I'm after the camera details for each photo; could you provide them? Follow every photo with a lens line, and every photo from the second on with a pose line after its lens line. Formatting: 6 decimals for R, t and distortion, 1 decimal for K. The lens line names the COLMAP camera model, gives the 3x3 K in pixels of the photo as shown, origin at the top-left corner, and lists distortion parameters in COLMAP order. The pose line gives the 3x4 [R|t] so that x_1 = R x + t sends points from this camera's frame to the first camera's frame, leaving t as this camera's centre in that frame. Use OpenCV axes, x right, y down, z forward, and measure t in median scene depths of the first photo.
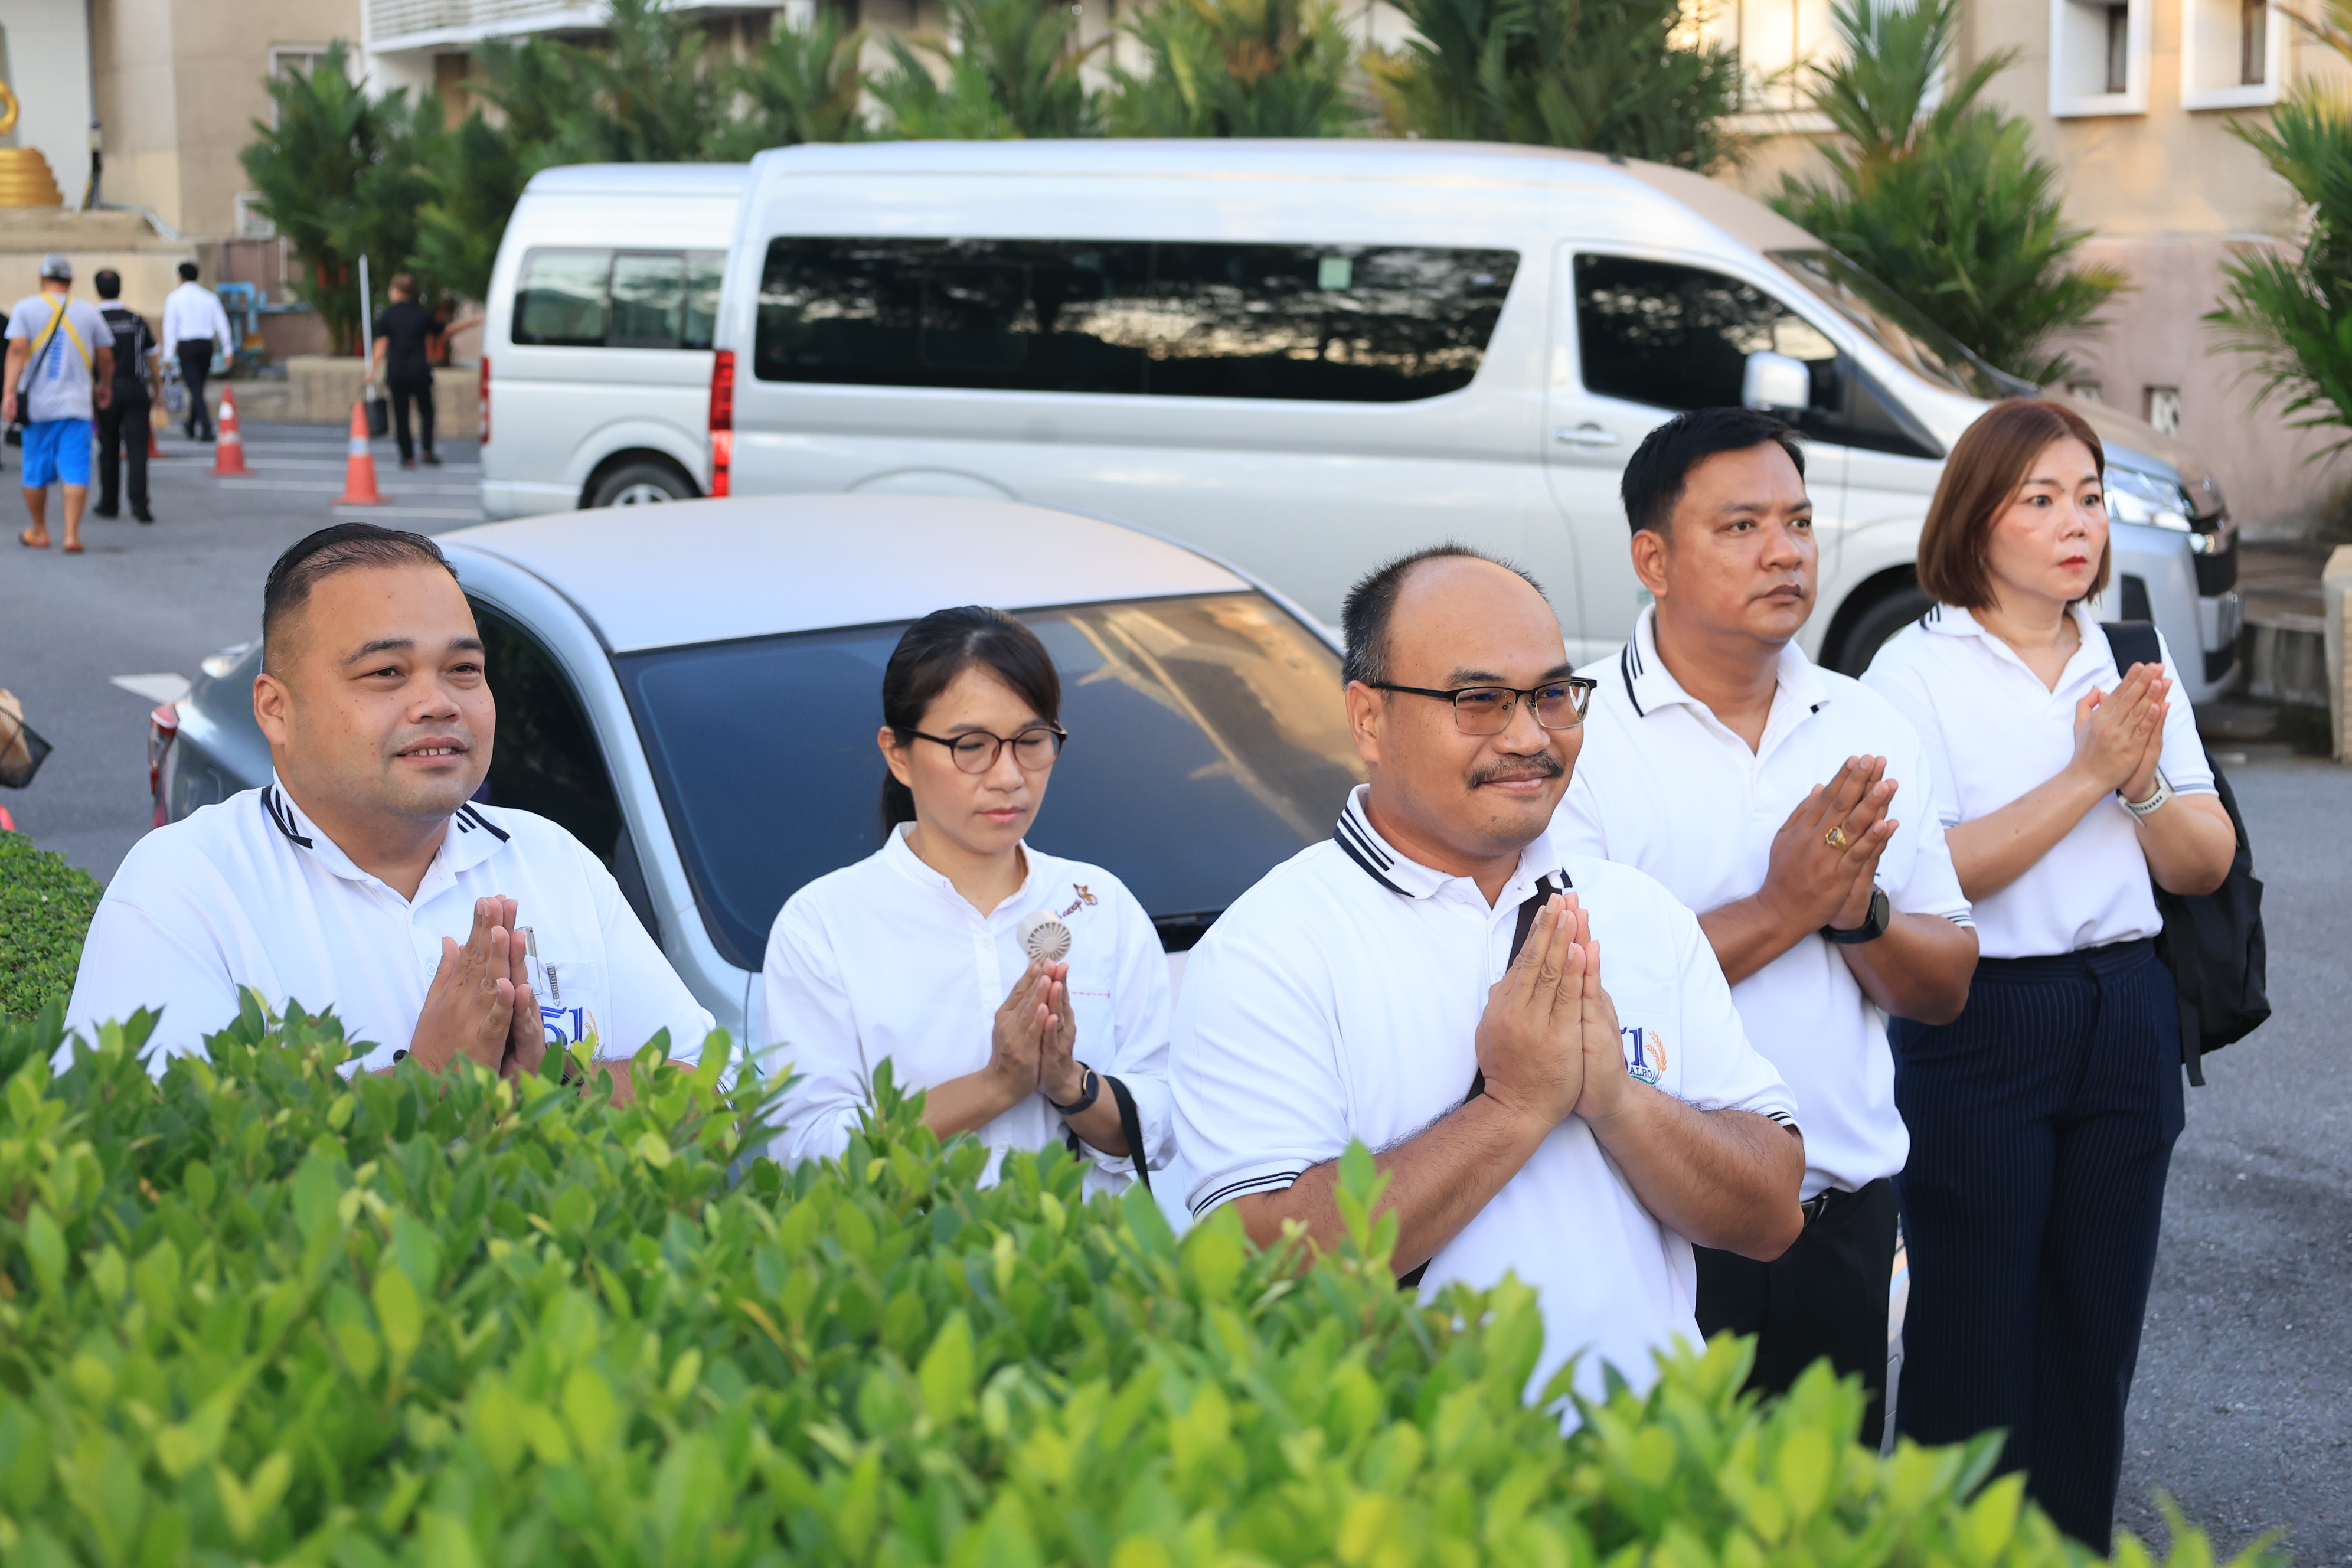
lens RADIAL K [[3381.3, 0, 1176.0], [0, 3381.3, 784.0], [0, 0, 1]] dist [-0.011918, -0.025117]
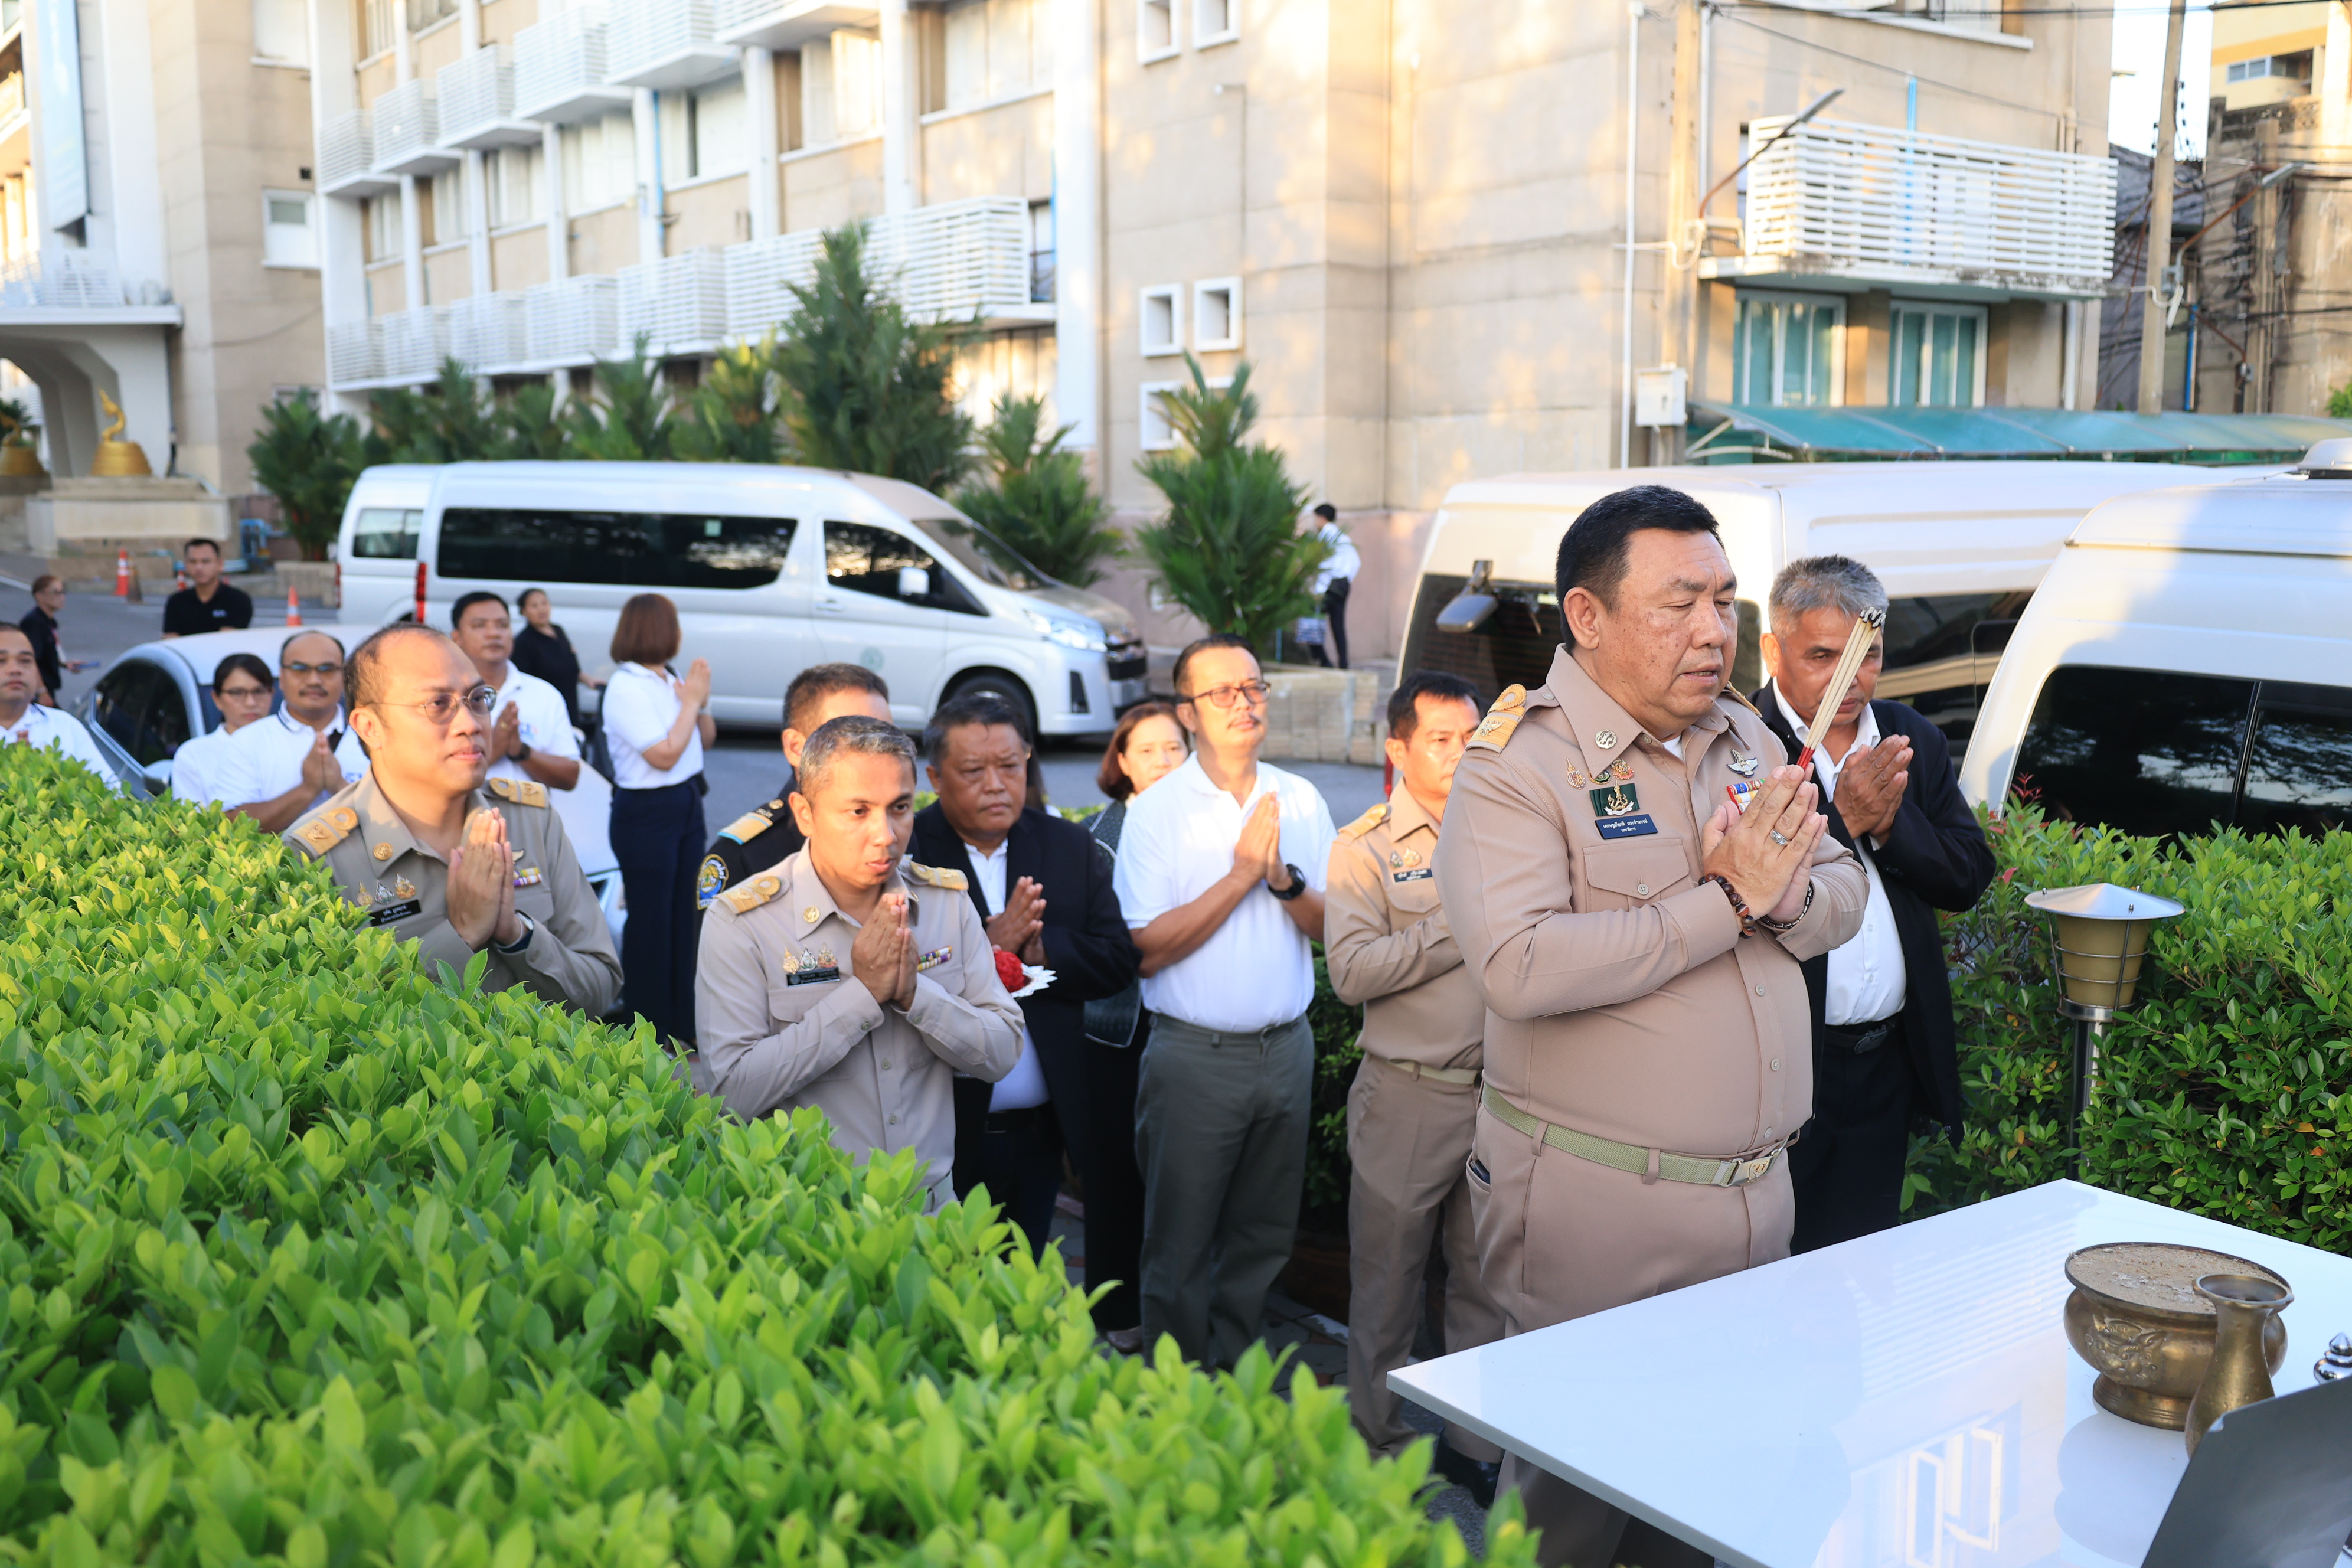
lens RADIAL K [[2208.5, 0, 1176.0], [0, 2208.5, 784.0], [0, 0, 1]] dist [-0.019766, 0.019017]
pose [[0.996469, -0.000852, 0.083954, 0.165523], [0.003045, 0.999658, -0.025991, 0.033063], [-0.083903, 0.026155, 0.996131, -0.287390]]
